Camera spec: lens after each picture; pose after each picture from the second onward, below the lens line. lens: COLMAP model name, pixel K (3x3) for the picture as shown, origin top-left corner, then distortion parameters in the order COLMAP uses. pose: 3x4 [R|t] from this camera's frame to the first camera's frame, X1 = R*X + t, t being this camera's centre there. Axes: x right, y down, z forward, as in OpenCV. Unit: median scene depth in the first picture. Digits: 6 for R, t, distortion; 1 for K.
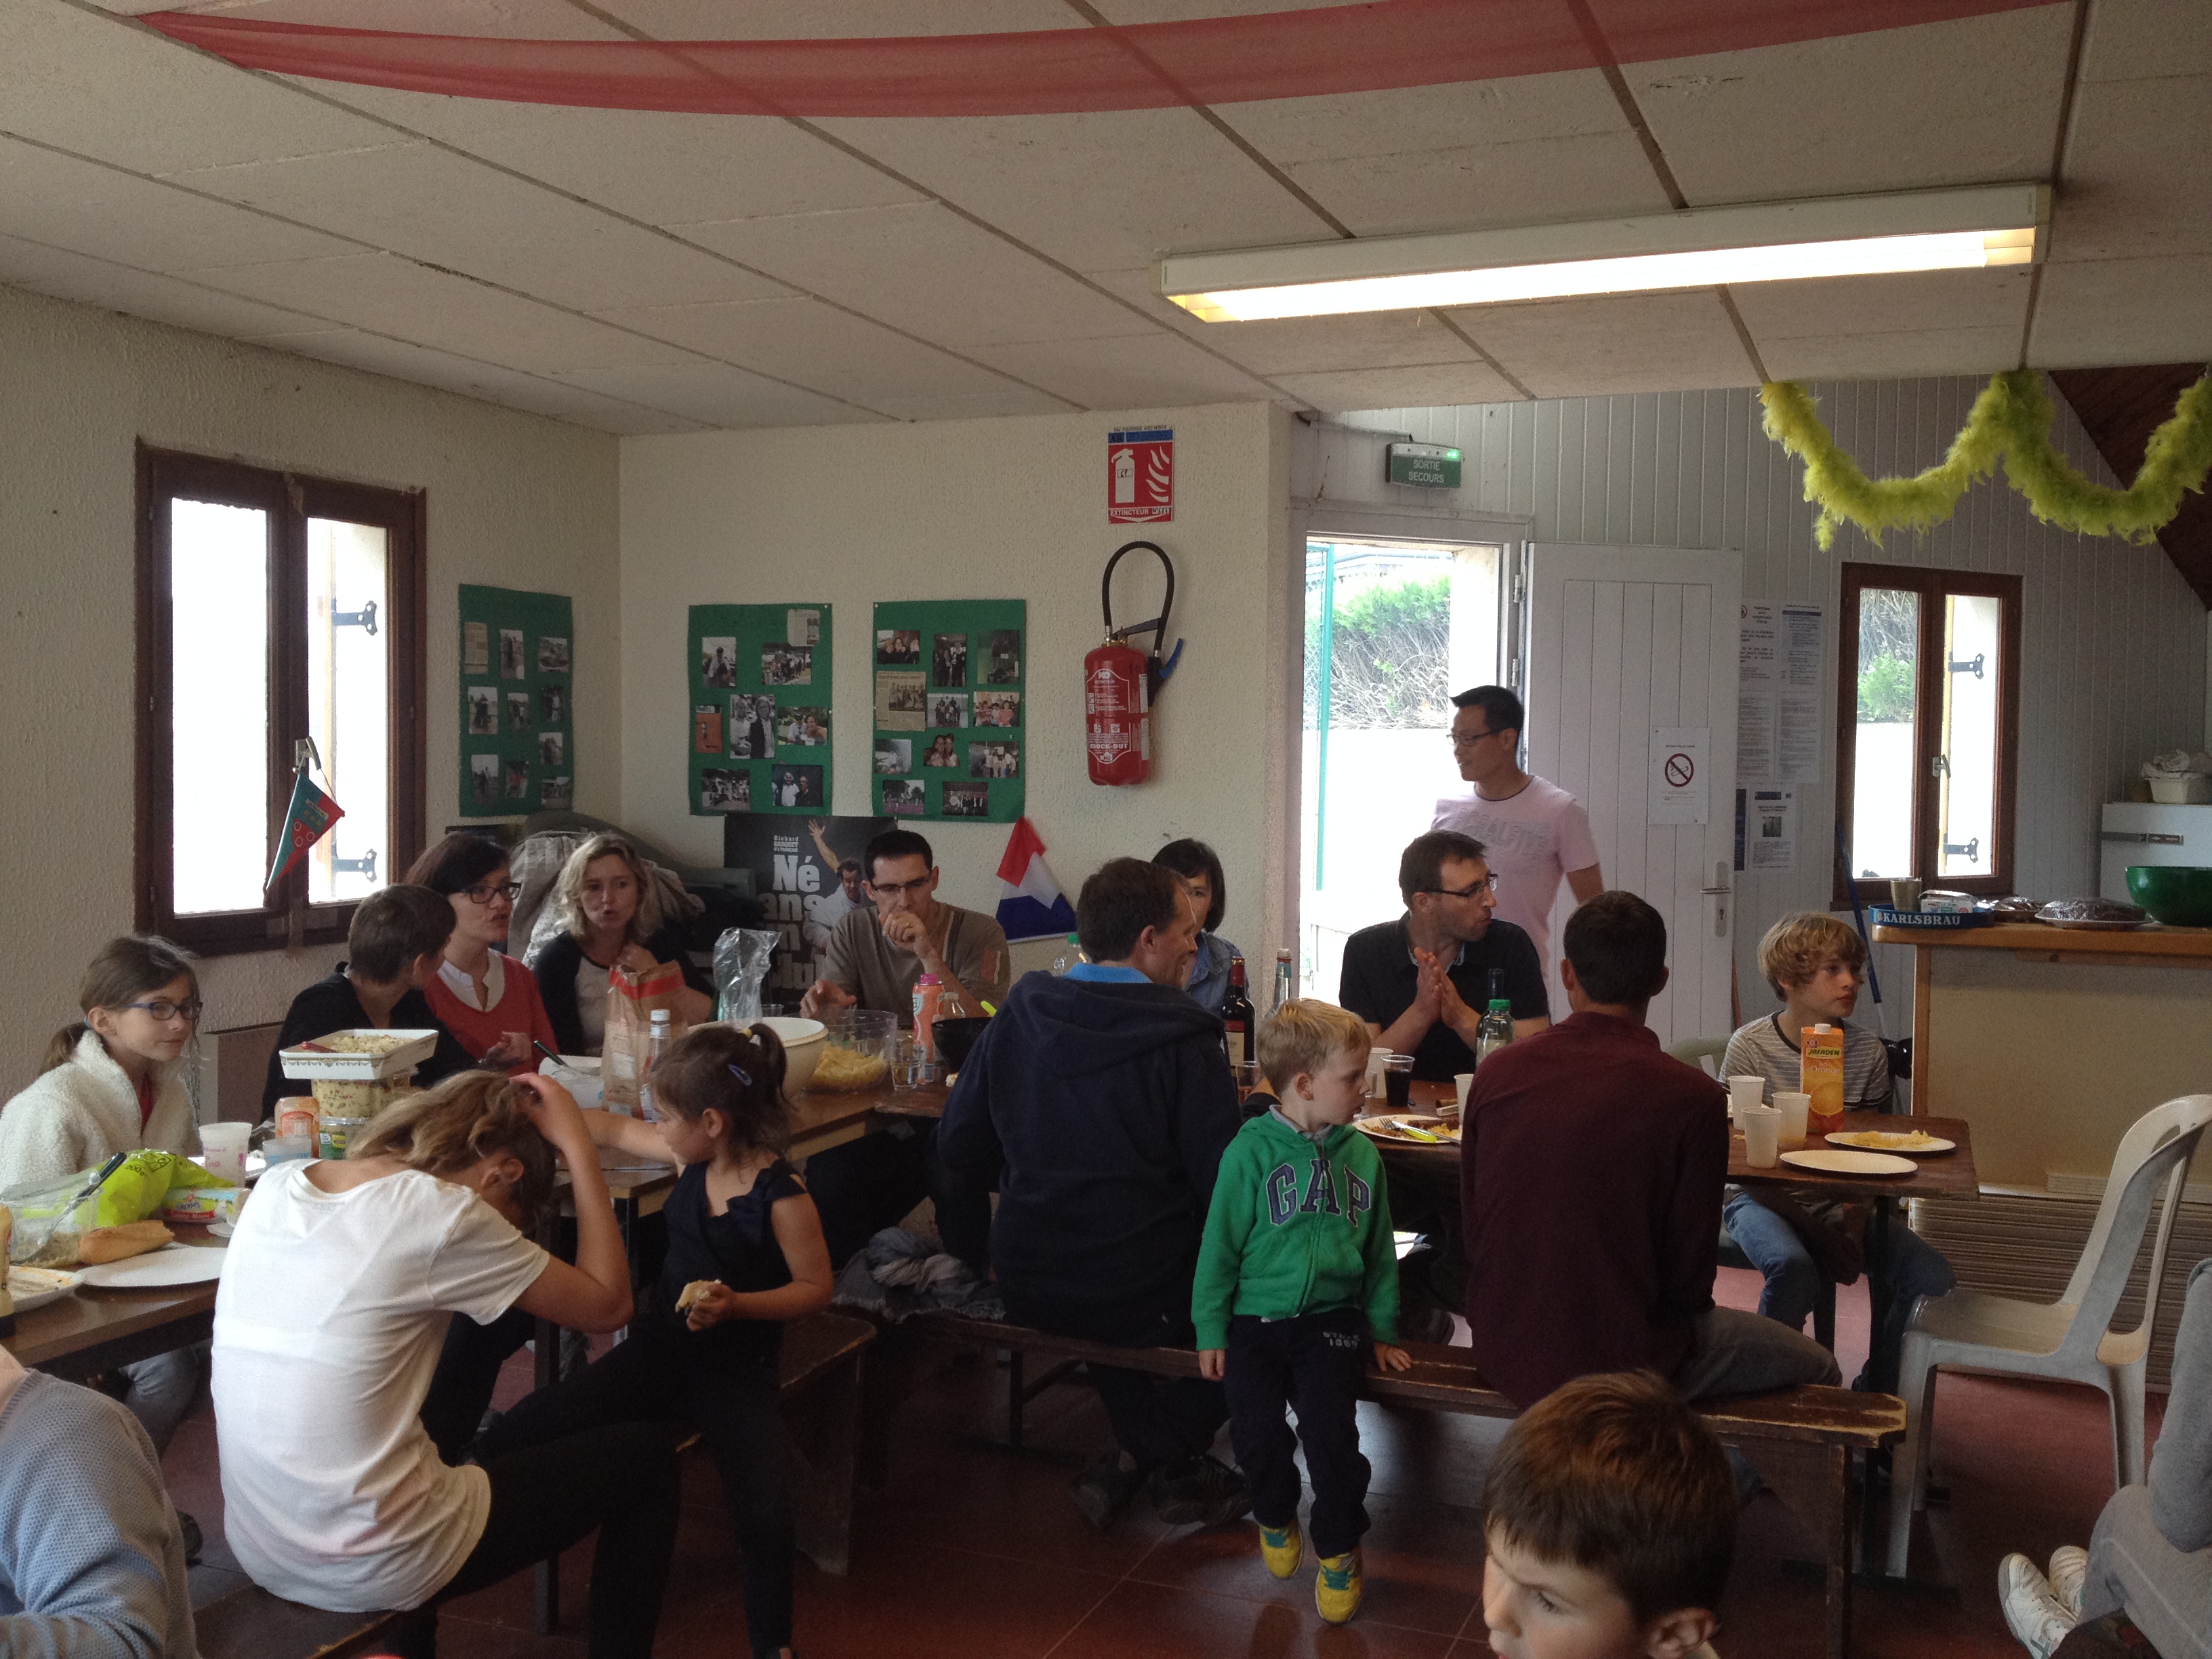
lens RADIAL K [[2090.3, 0, 1093.7], [0, 2090.3, 846.0], [0, 0, 1]] dist [0.151515, -0.357484]
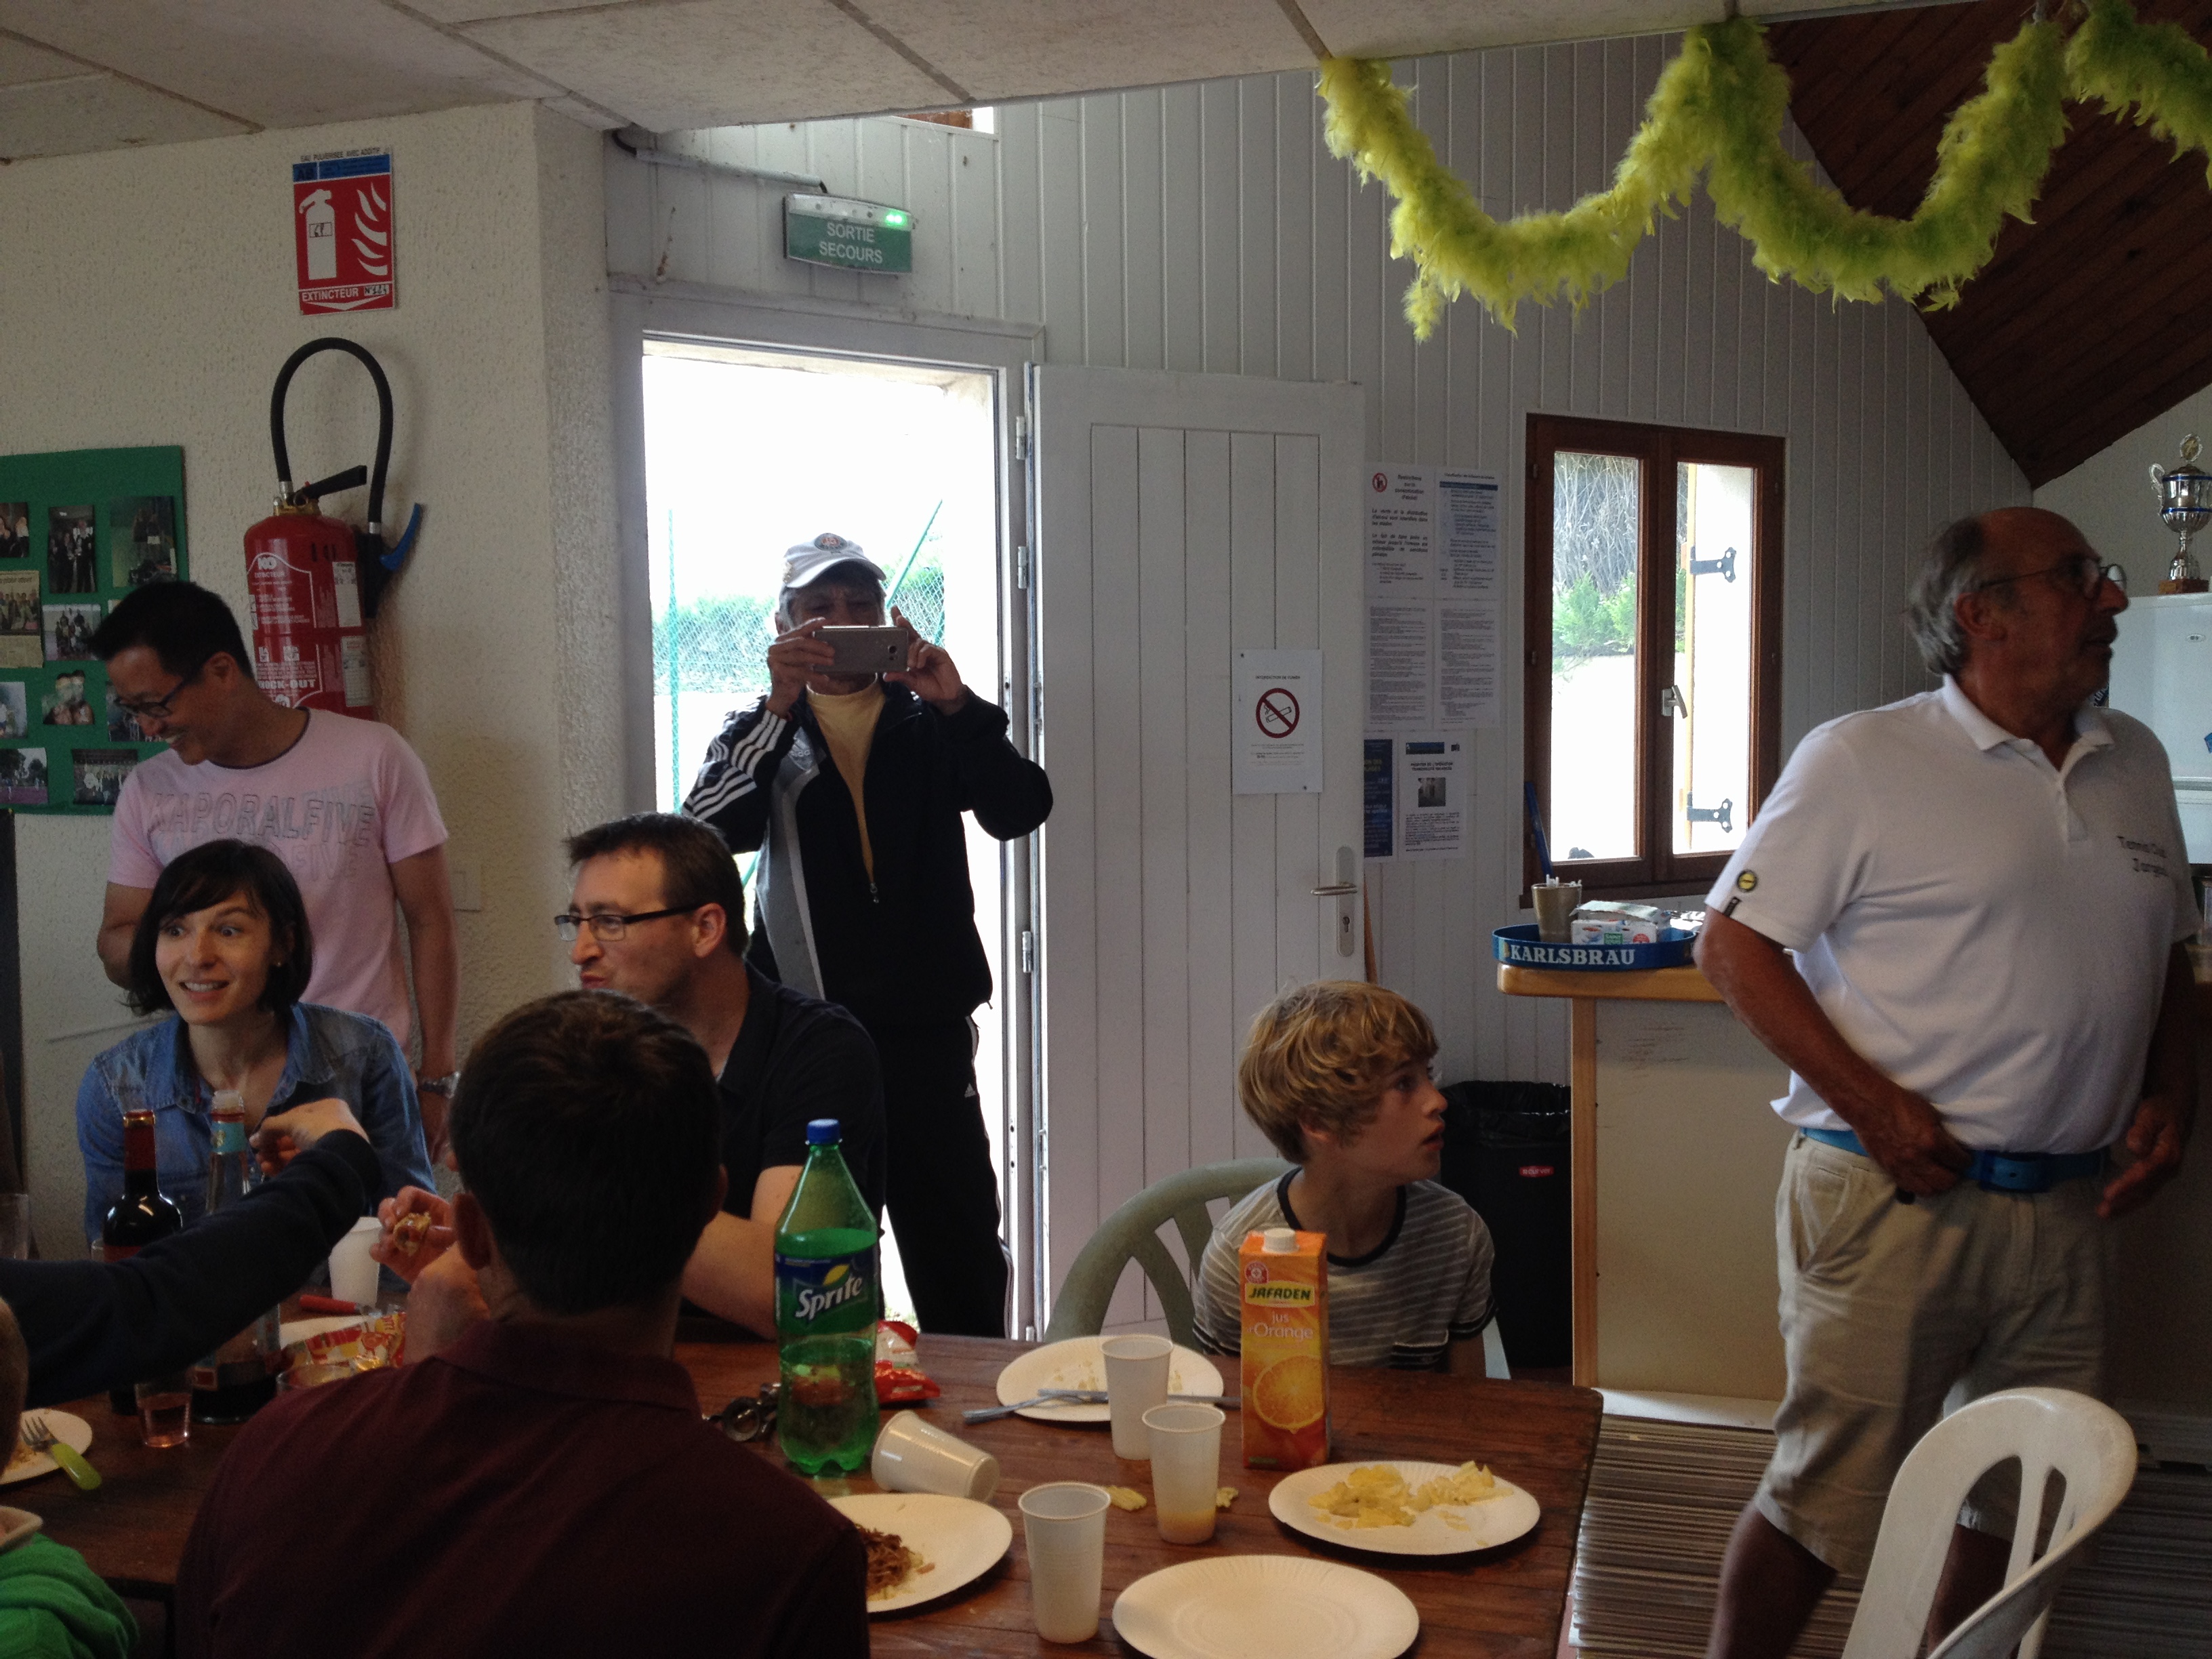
lens RADIAL K [[2073.4, 0, 1121.7], [0, 2073.4, 848.5], [0, 0, 1]] dist [0.146878, -0.335421]
pose [[0.996450, -0.023486, 0.080846, 0.190953], [0.021947, 0.999562, 0.019863, -0.007687], [-0.081278, -0.018018, 0.996529, 0.378549]]
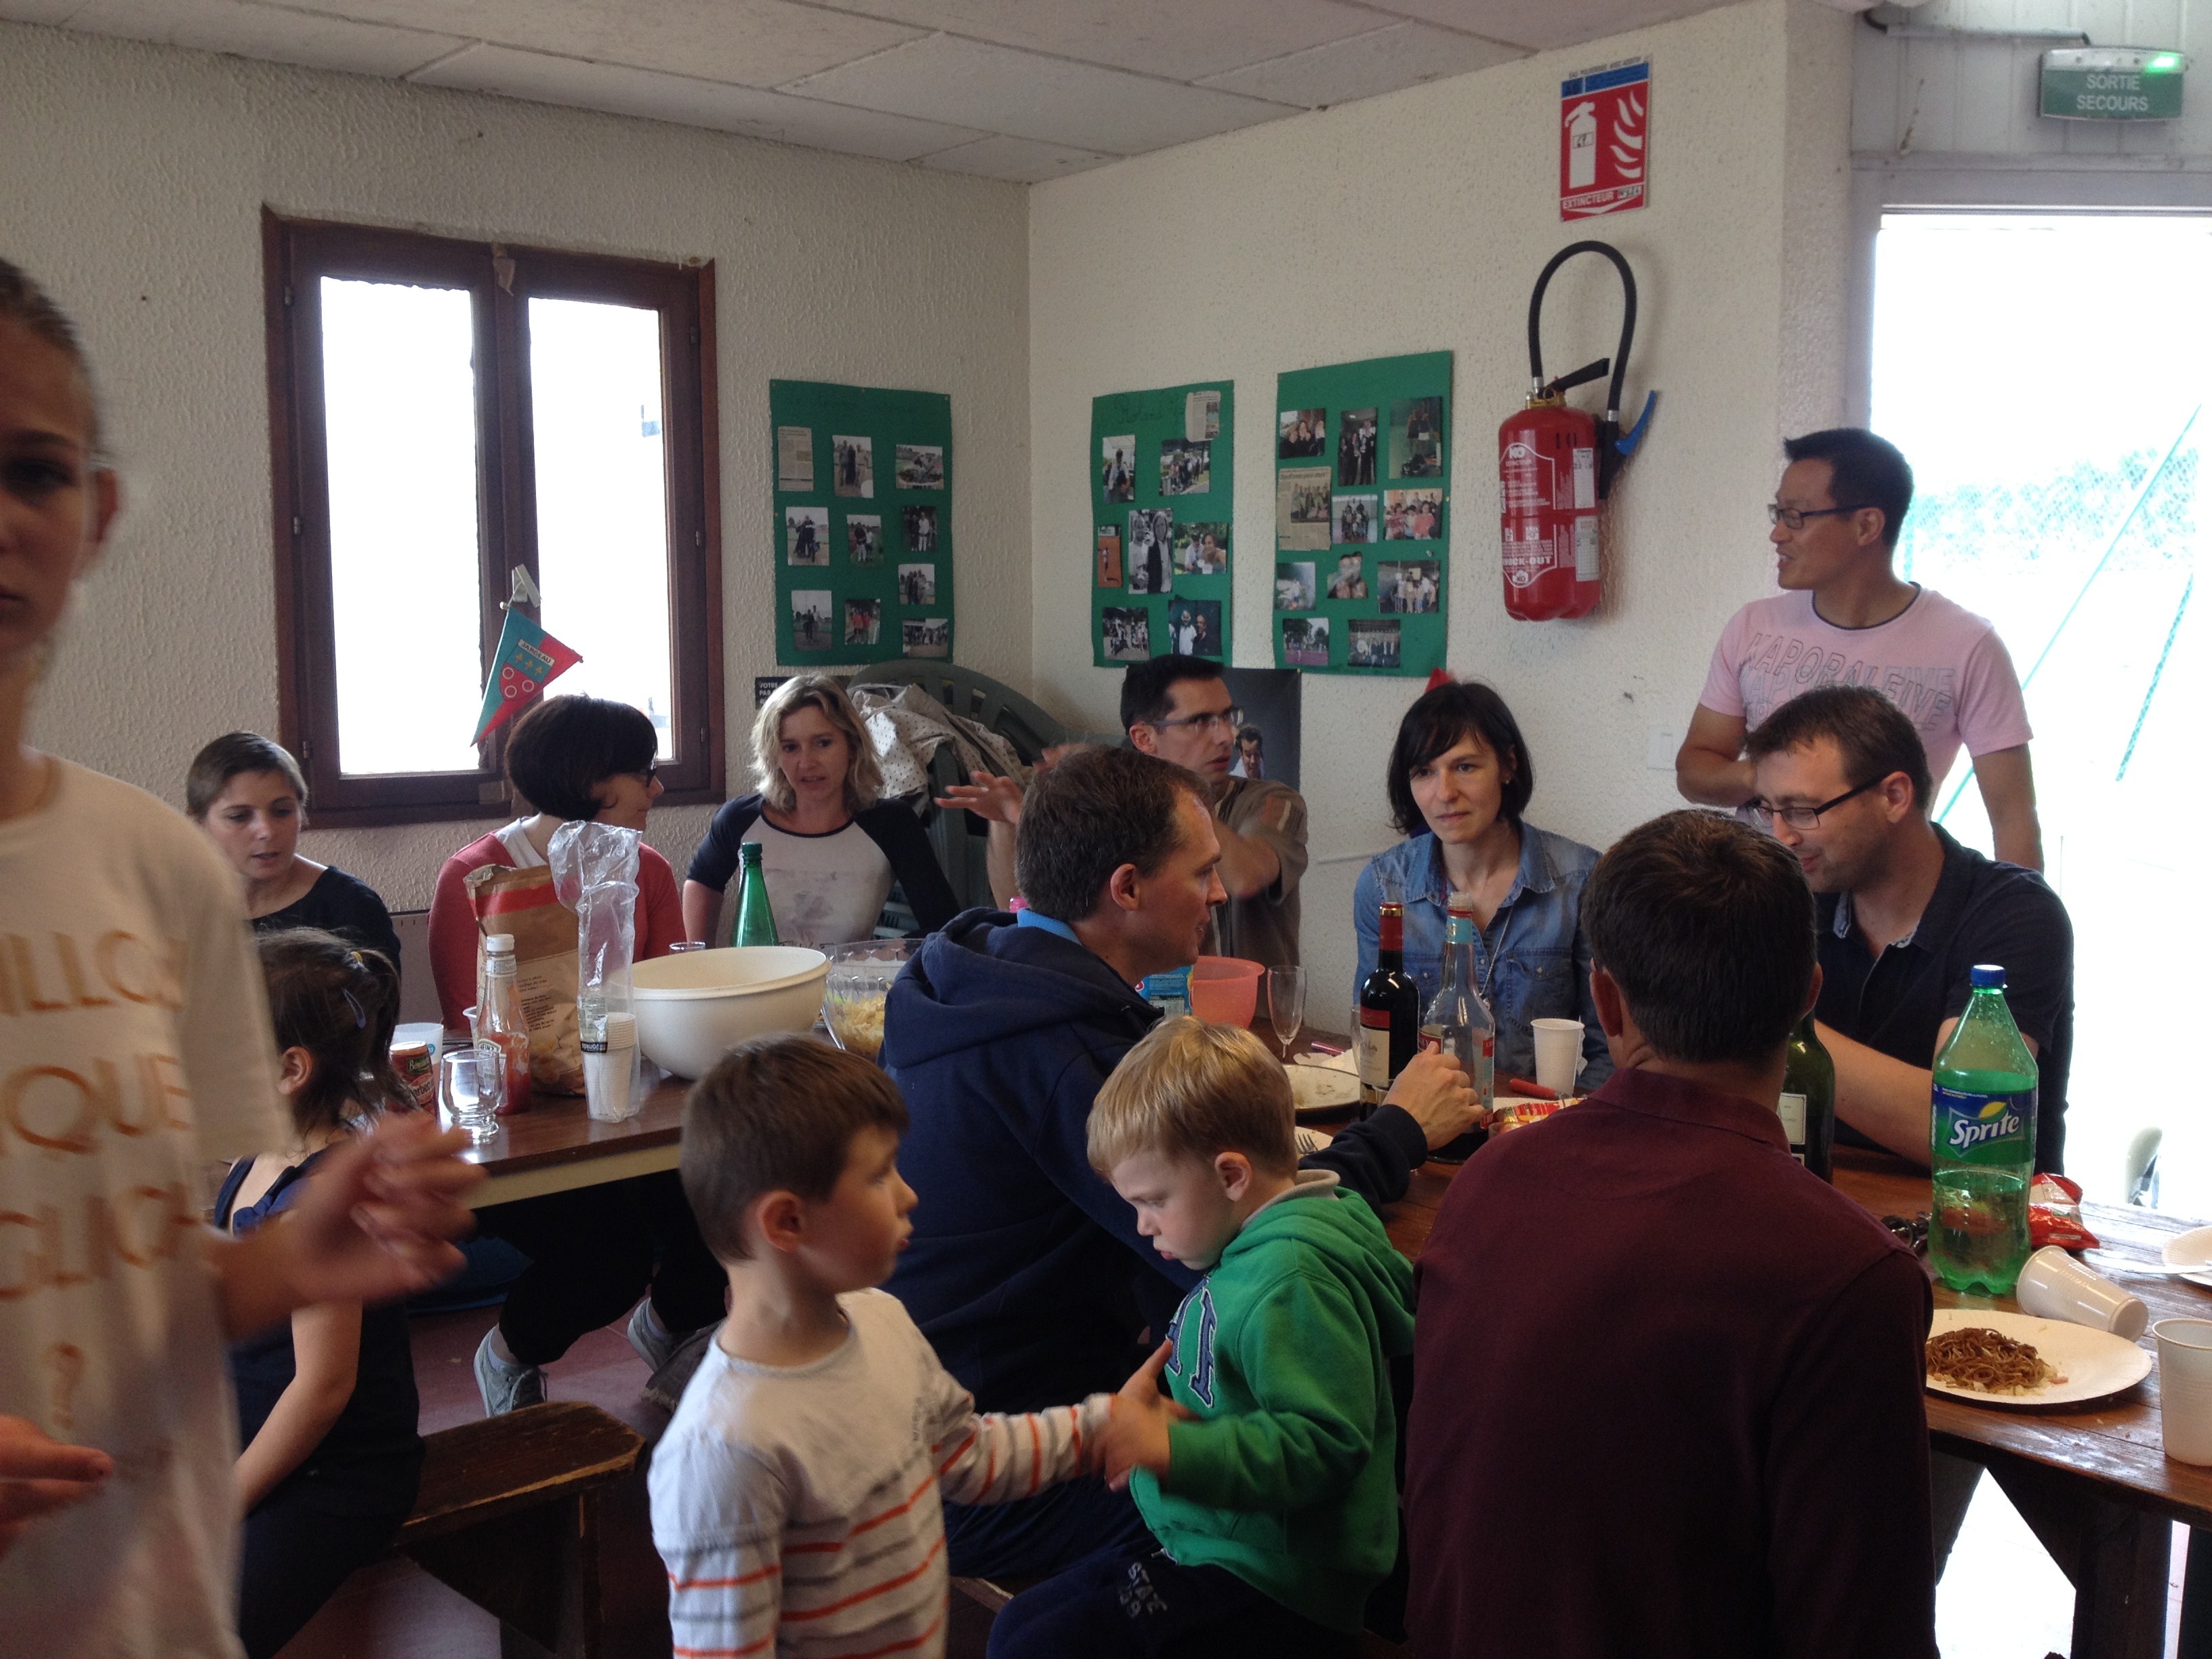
lens RADIAL K [[2090.3, 0, 1093.7], [0, 2090.3, 846.0], [0, 0, 1]] dist [0.151515, -0.357484]
pose [[0.880201, 0.043692, -0.472587, 0.203681], [-0.013597, 0.997666, 0.066913, -0.000256], [0.474407, -0.052471, 0.878740, 0.335004]]
